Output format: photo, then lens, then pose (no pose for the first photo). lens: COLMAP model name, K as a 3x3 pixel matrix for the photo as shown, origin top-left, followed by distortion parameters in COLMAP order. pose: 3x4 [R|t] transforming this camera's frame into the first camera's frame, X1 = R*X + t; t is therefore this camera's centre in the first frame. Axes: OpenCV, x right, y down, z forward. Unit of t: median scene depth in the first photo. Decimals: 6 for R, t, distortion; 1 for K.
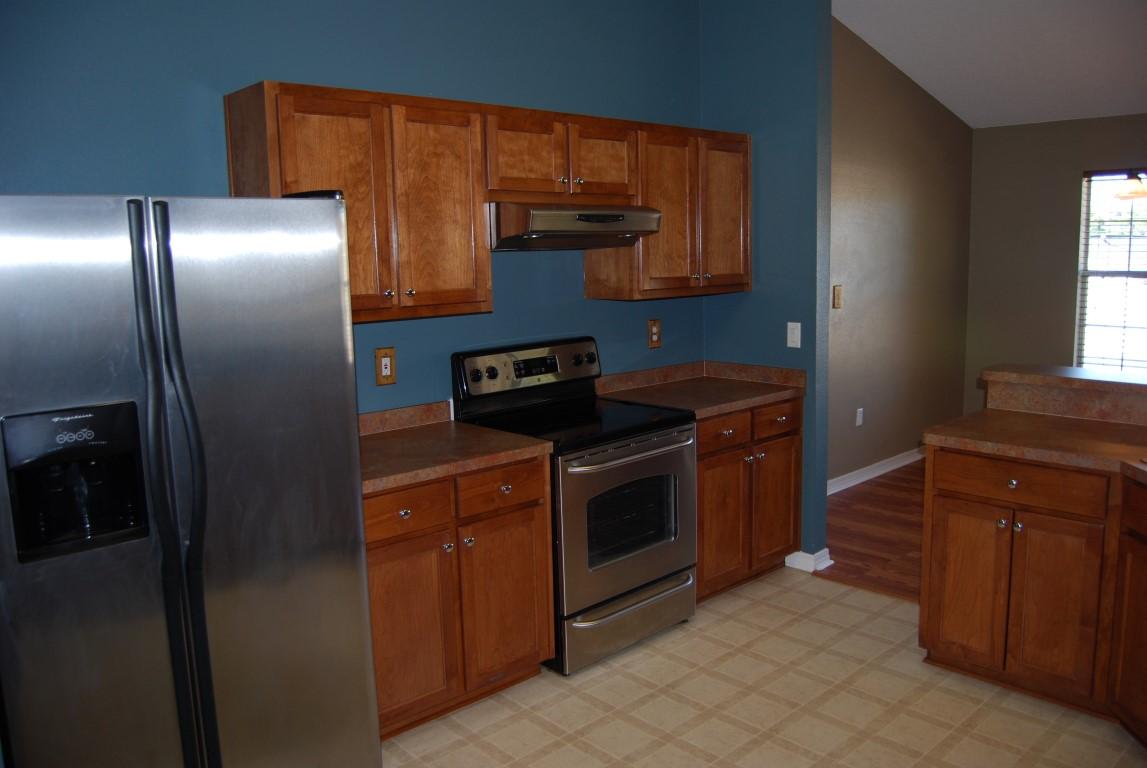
lens RADIAL K [[896.3, 0, 573.5], [0, 896.3, 384.0], [0, 0, 1]] dist [-0.077157, 0.008497]
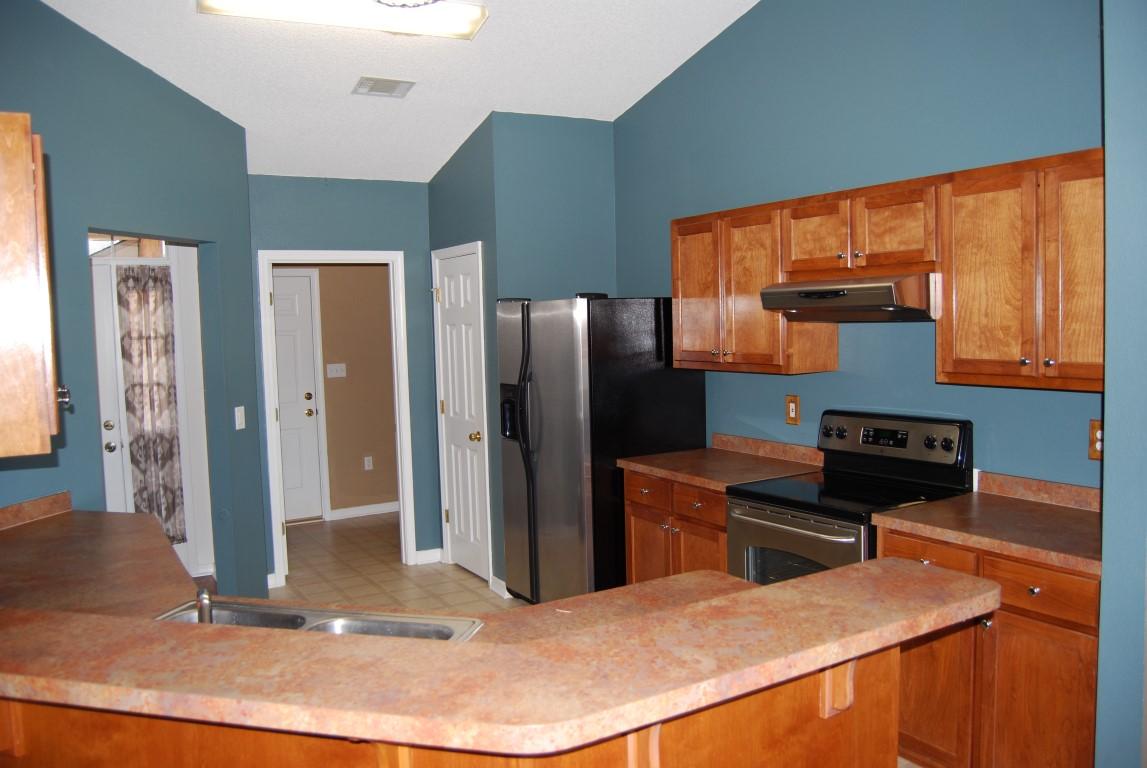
lens RADIAL K [[896.3, 0, 573.5], [0, 896.3, 384.0], [0, 0, 1]] dist [-0.077157, 0.008497]
pose [[-0.209954, 0.097778, -0.972810, 0.992567], [-0.115424, 0.985550, 0.123969, -0.162266], [0.970874, 0.138313, -0.195635, 0.858018]]
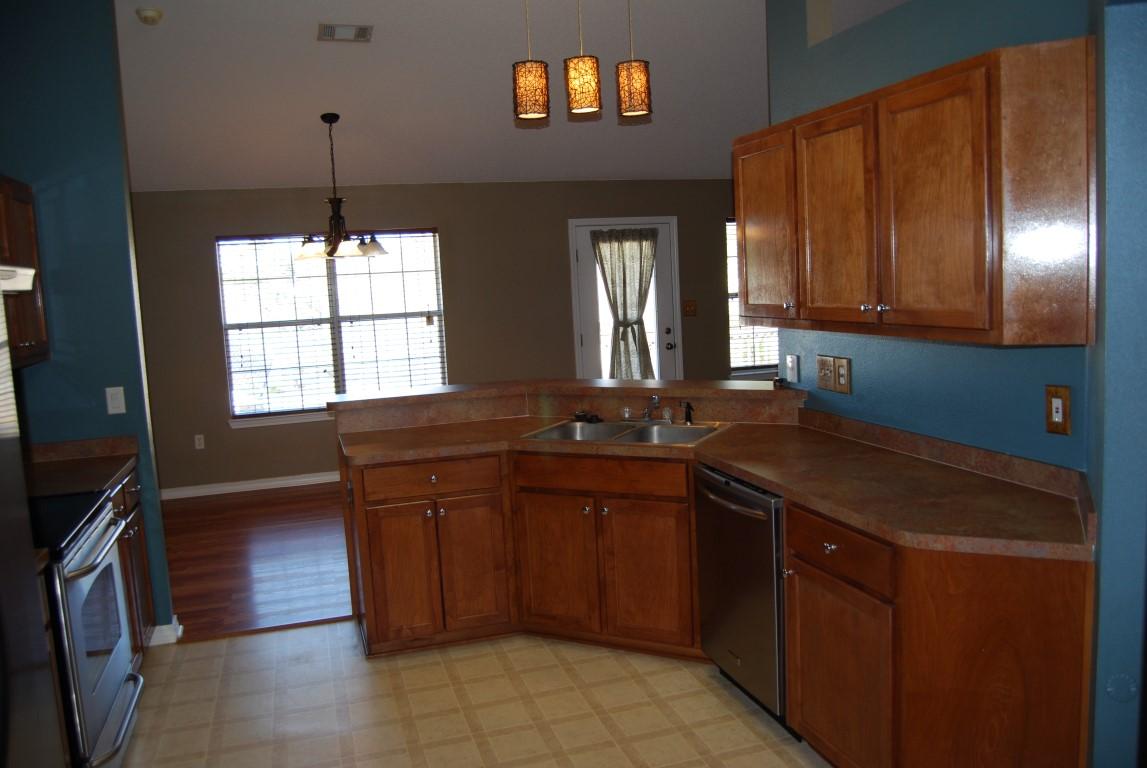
lens RADIAL K [[896.3, 0, 573.5], [0, 896.3, 384.0], [0, 0, 1]] dist [-0.077157, 0.008497]
pose [[0.436395, -0.104511, 0.893665, -0.410505], [0.174595, 0.984188, 0.029840, -0.017480], [-0.882653, 0.143007, 0.447742, 0.179295]]
